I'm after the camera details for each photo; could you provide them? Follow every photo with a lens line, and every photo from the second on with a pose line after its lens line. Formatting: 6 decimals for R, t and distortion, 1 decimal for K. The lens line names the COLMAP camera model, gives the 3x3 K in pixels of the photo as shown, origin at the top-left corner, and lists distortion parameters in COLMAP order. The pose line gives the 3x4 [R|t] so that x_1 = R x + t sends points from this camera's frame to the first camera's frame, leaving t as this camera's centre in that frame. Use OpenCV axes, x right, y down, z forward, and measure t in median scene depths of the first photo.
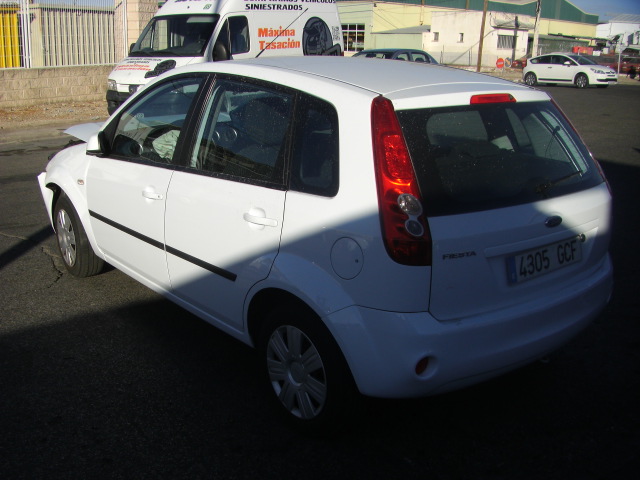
lens RADIAL K [[726.1, 0, 293.7], [0, 726.1, 277.4], [0, 0, 1]] dist [-0.323200, 0.497545]
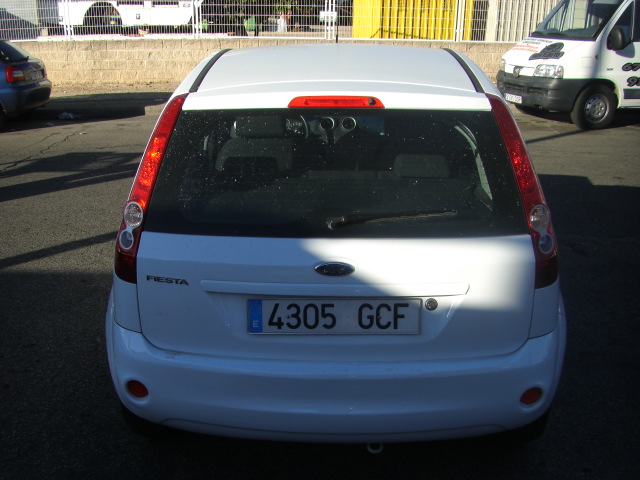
lens RADIAL K [[704.1, 0, 244.3], [0, 704.1, 276.4], [0, 0, 1]] dist [-0.128312, -0.020155]
pose [[0.736961, 0.216961, -0.640168, 0.775128], [-0.191746, 0.975283, 0.109799, -0.135018], [0.648168, 0.041832, 0.760348, 0.360198]]
